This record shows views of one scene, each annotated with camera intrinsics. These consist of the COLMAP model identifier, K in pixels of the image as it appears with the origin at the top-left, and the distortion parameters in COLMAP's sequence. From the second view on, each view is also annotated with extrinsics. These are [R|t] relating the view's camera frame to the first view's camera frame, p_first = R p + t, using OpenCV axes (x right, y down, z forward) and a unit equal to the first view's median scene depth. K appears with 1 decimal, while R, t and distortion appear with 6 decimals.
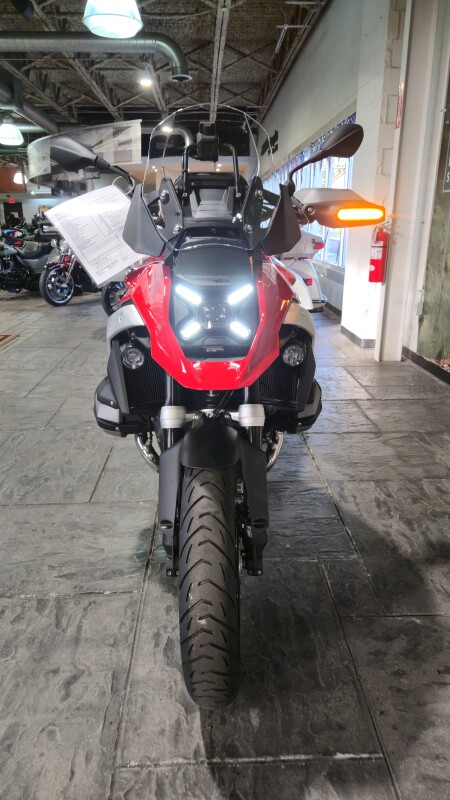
lens RADIAL K [[532.4, 0, 225.5], [0, 532.4, 403.5], [0, 0, 1]] dist [0.022395, -0.002397]
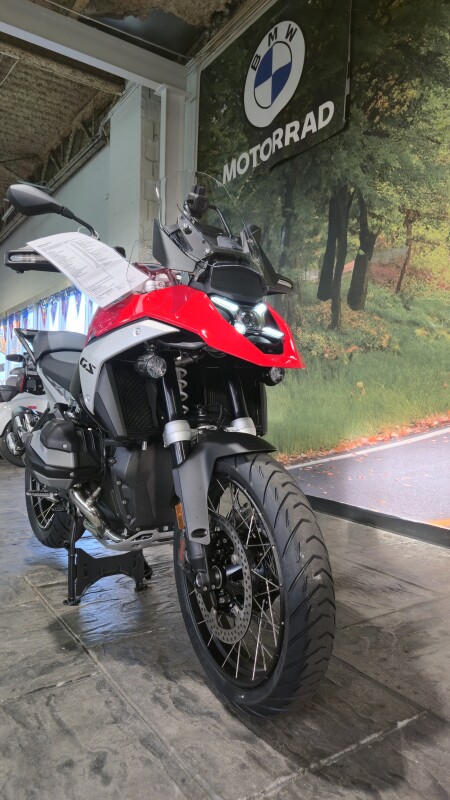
lens RADIAL K [[532.4, 0, 225.5], [0, 532.4, 403.5], [0, 0, 1]] dist [0.022395, -0.002397]
pose [[0.850144, 0.021471, 0.526112, -0.570414], [0.141666, 0.952999, -0.267811, 0.262080], [-0.507135, 0.302211, 0.807145, 0.125485]]
